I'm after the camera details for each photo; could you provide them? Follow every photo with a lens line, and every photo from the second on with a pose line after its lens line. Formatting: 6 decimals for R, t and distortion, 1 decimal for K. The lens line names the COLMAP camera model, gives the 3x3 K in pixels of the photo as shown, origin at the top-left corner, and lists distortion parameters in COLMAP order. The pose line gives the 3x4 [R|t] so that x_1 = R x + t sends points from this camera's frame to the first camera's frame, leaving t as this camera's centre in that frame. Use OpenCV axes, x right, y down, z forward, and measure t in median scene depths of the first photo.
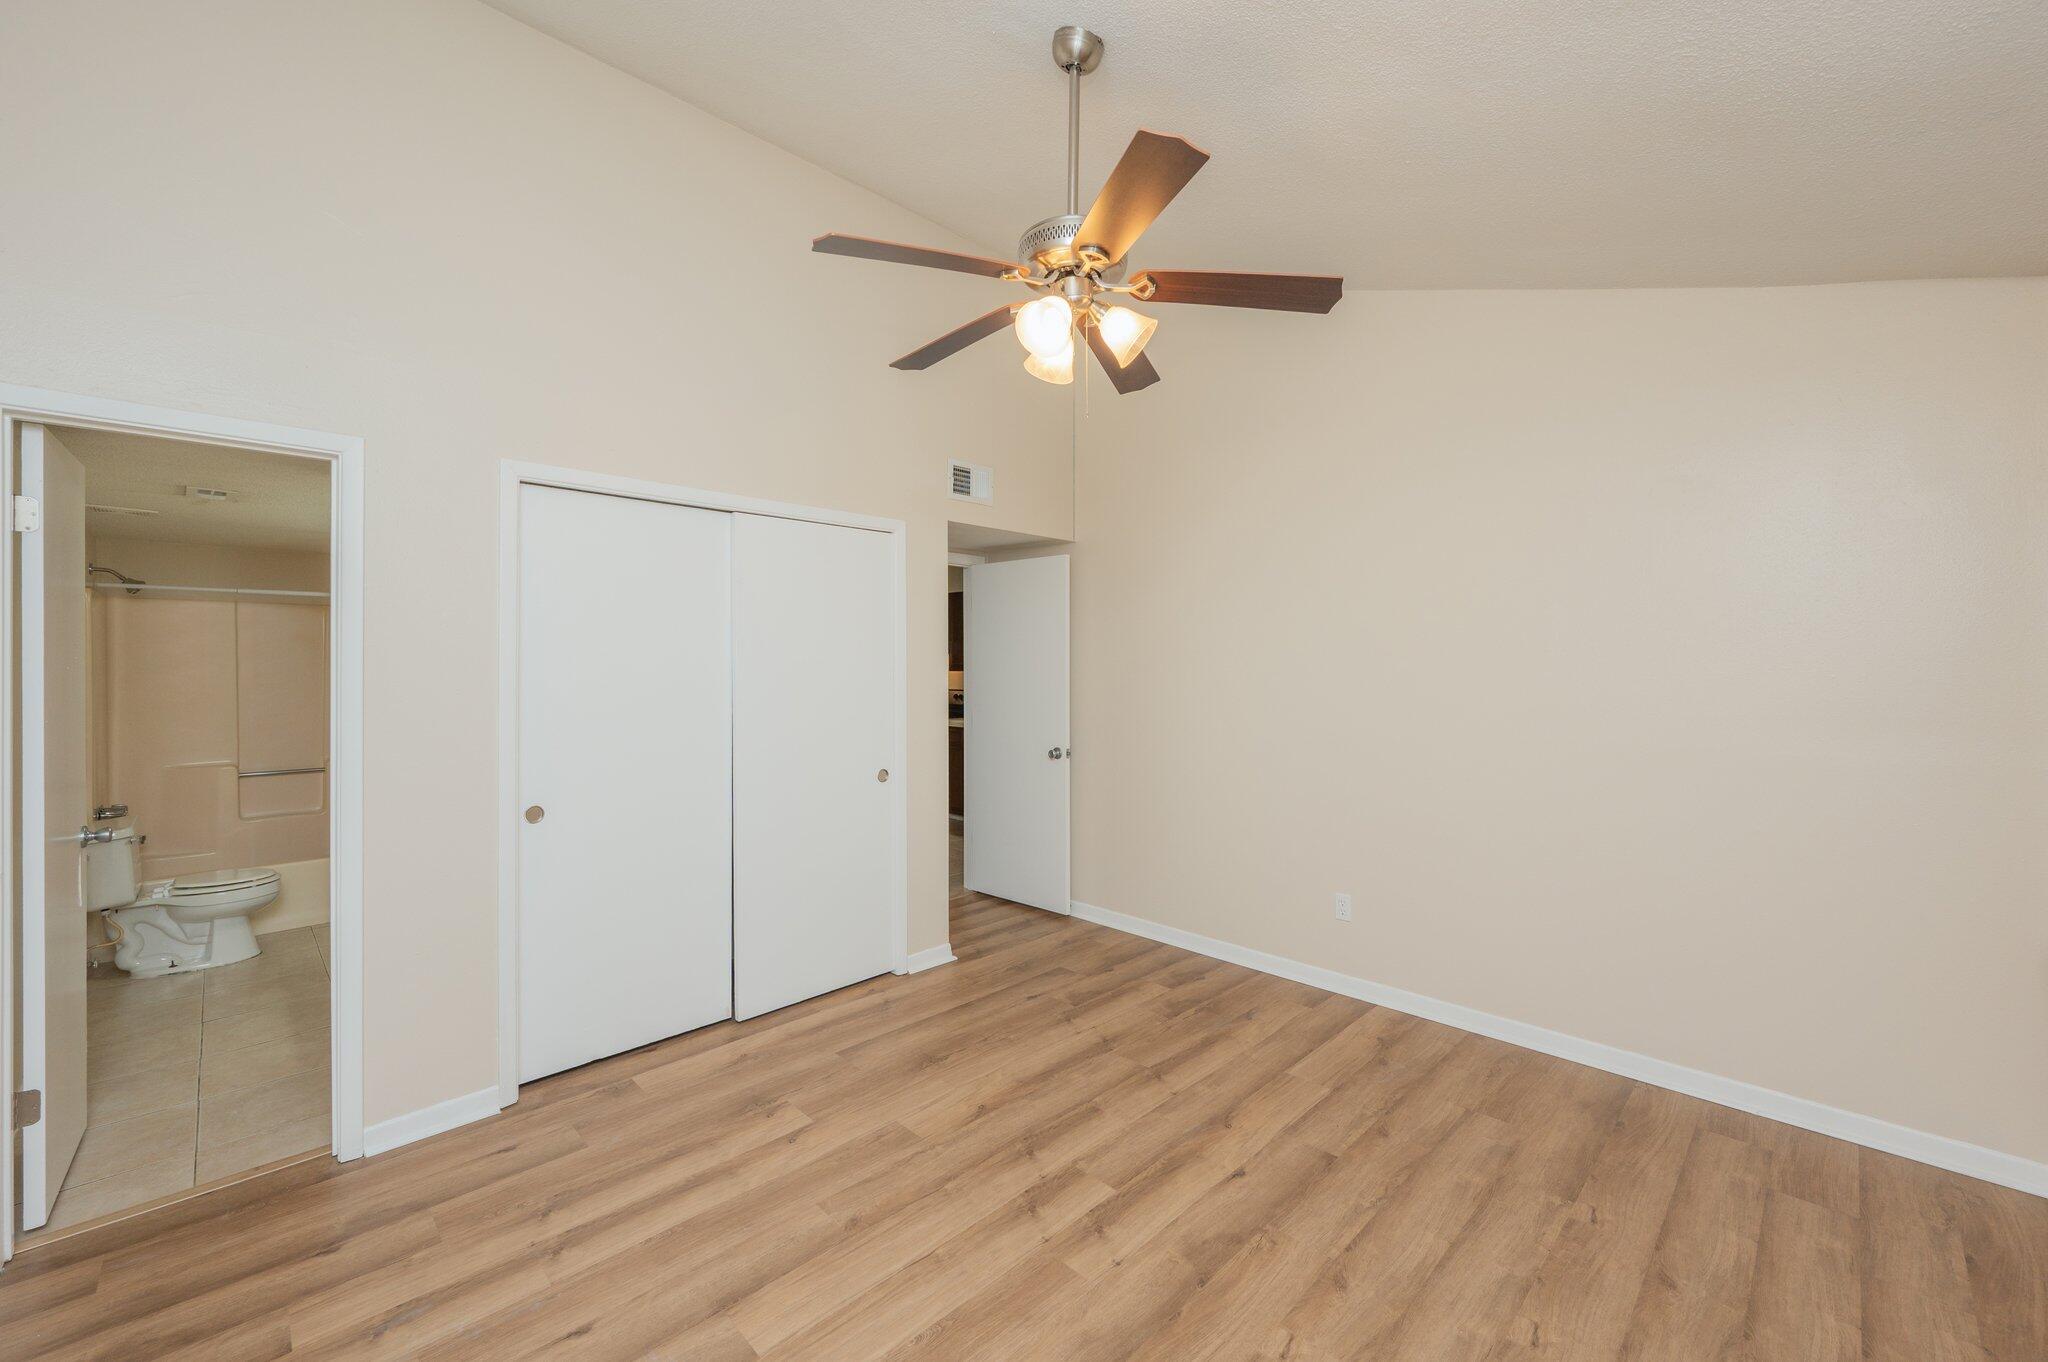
lens RADIAL K [[815.2, 0, 1017.8], [0, 815.2, 686.1], [0, 0, 1]] dist [0.001064, -0.000135]
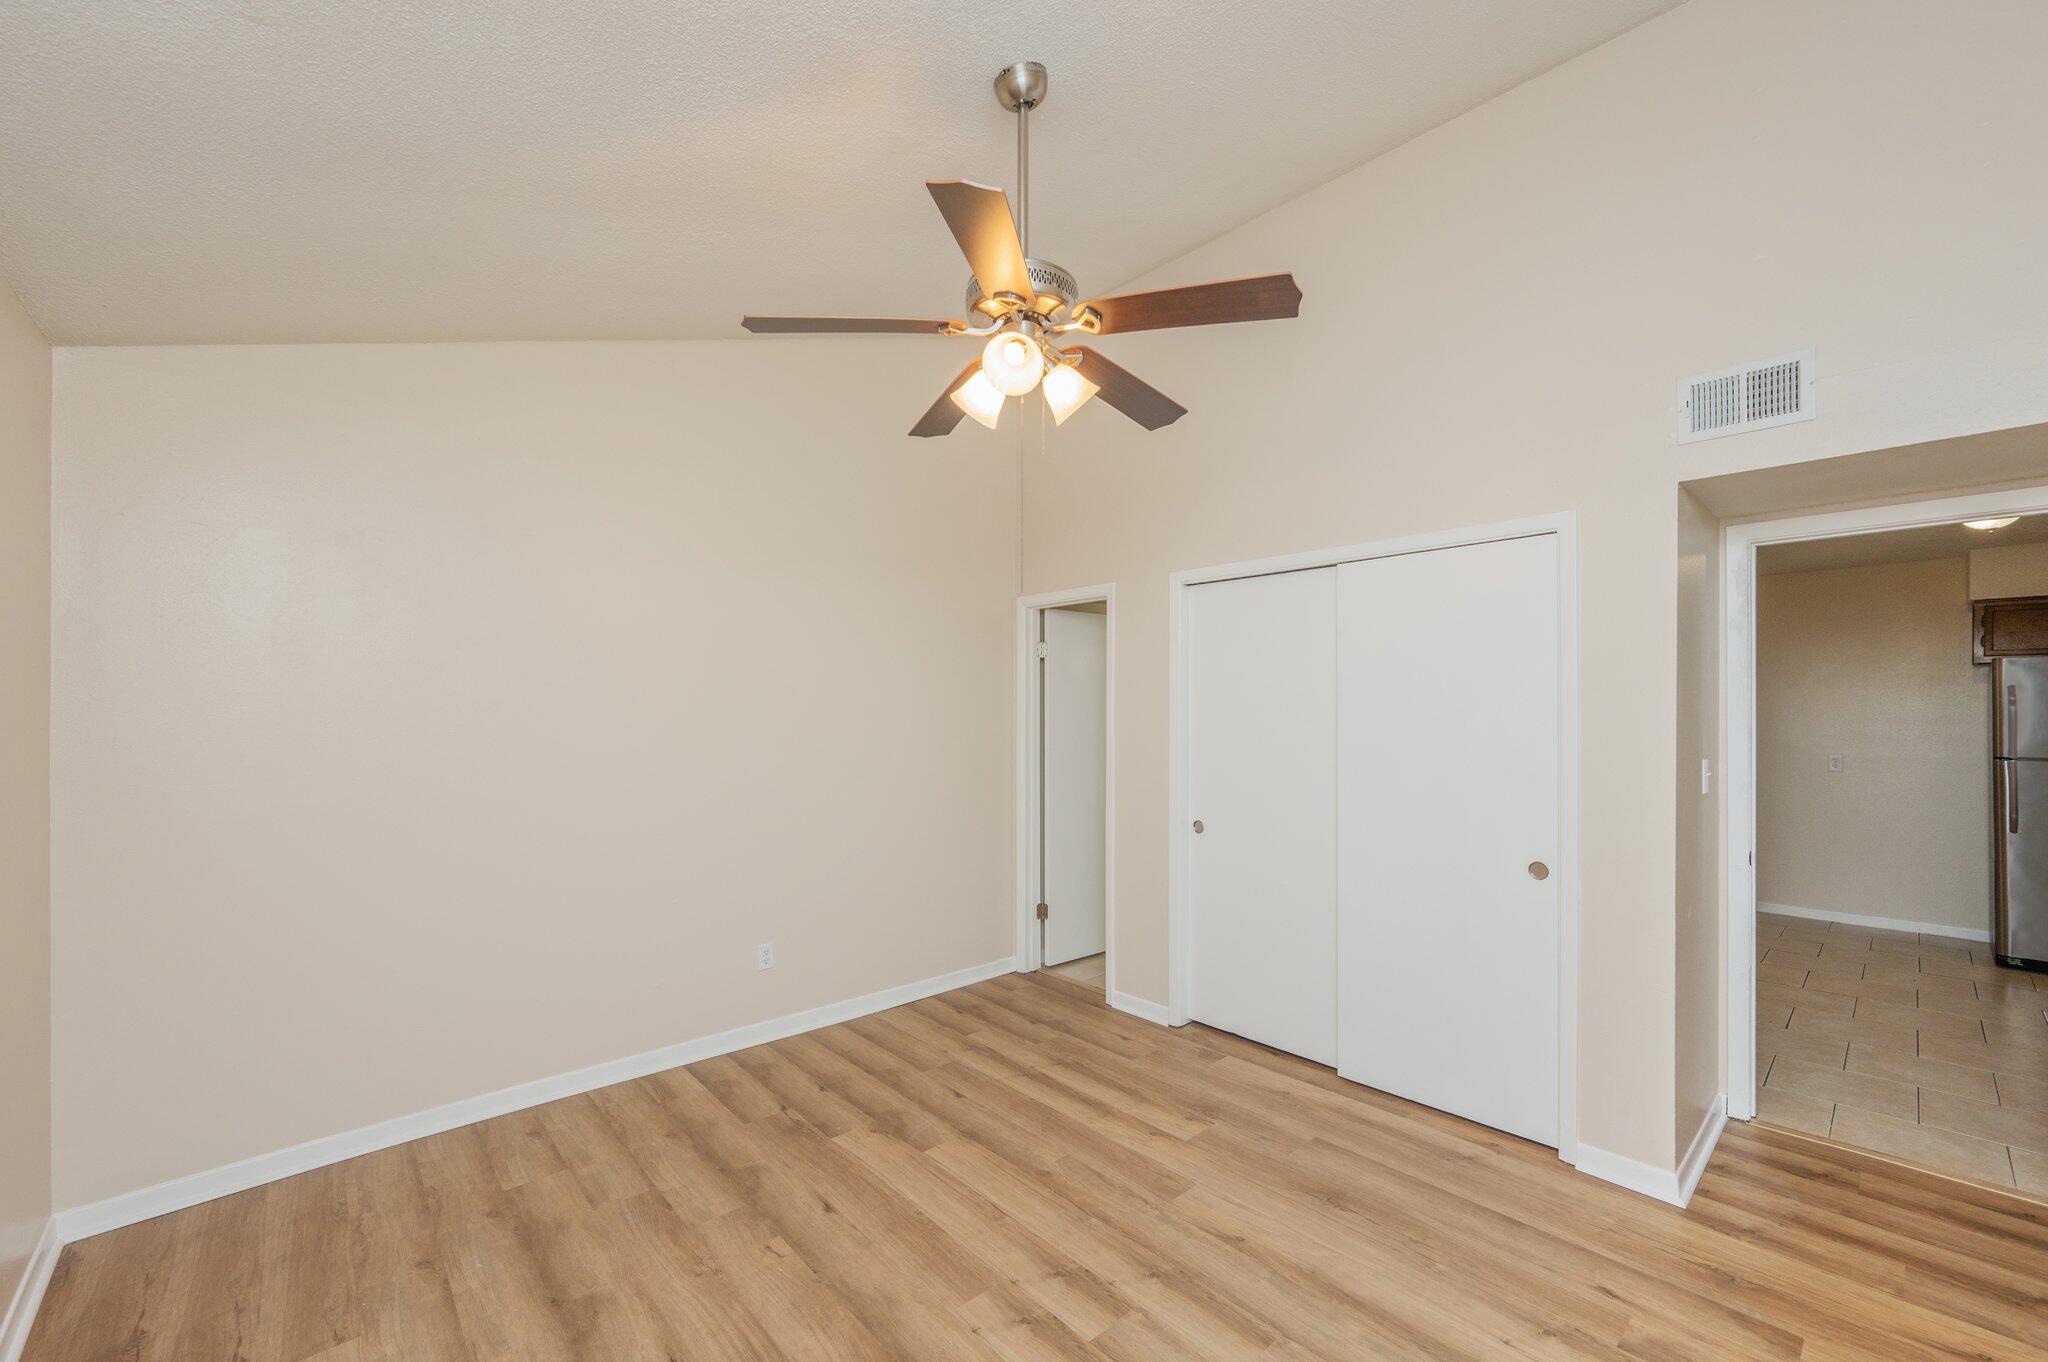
lens RADIAL K [[815.2, 0, 1027.7], [0, 815.2, 688.7], [0, 0, 1]] dist [0.001064, -0.000135]
pose [[-0.043053, -0.030631, -0.998603, 0.945926], [-0.023249, 0.999290, -0.029650, -0.025803], [0.998802, 0.021941, -0.043734, 0.923183]]
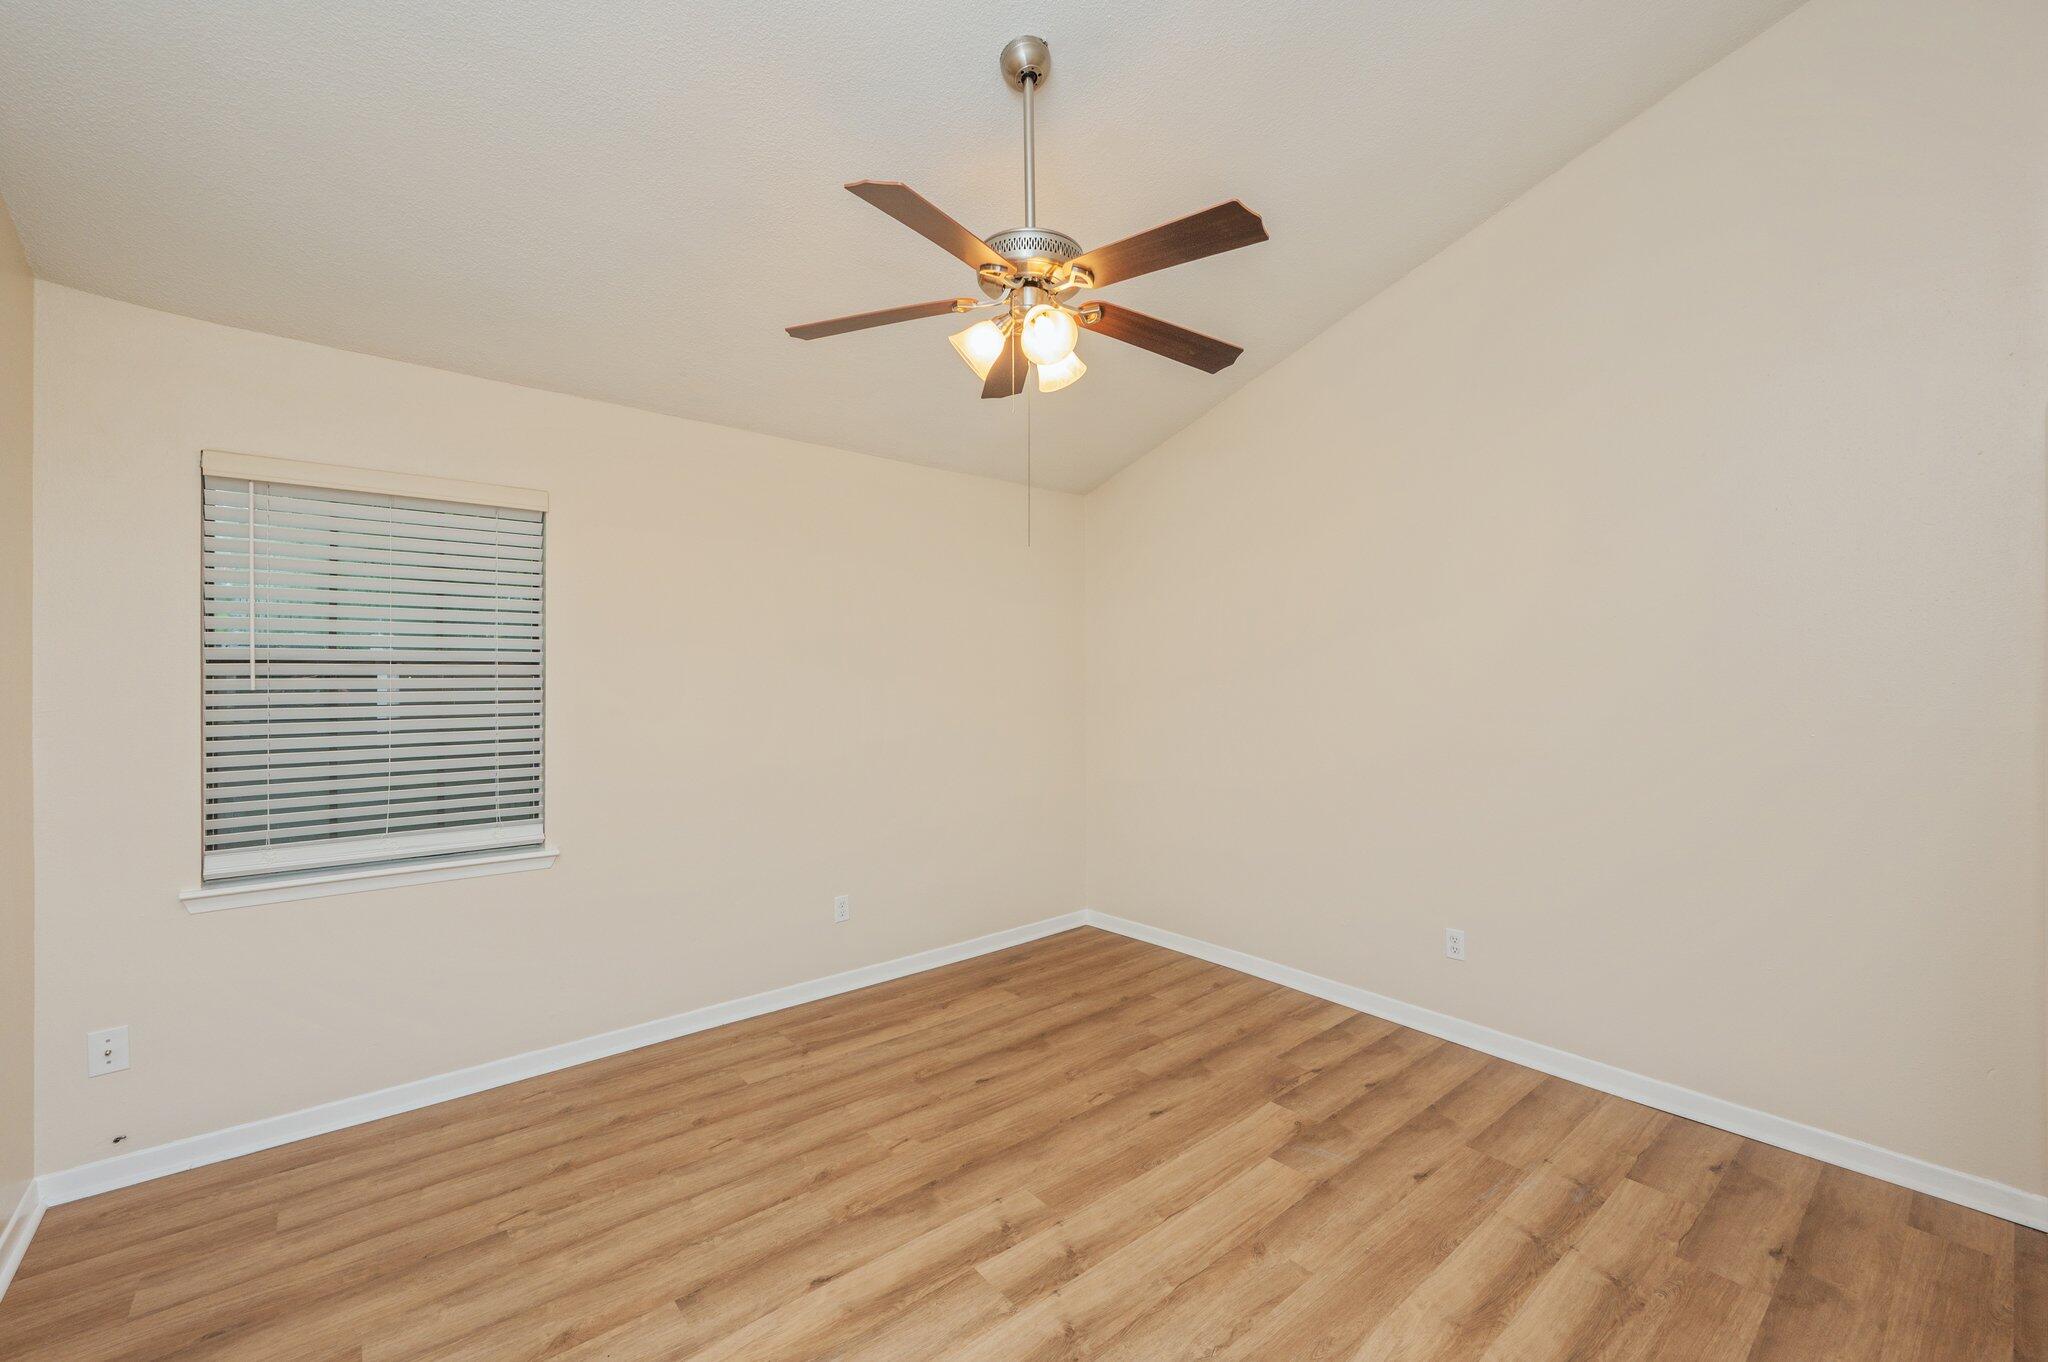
lens RADIAL K [[815.2, 0, 1033.7], [0, 815.2, 673.0], [0, 0, 1]] dist [0.001064, -0.000135]
pose [[-0.997959, 0.001839, 0.063827, -0.000459], [0.002982, 0.999837, 0.017815, -0.035328], [-0.063784, 0.017969, -0.997802, 1.790662]]
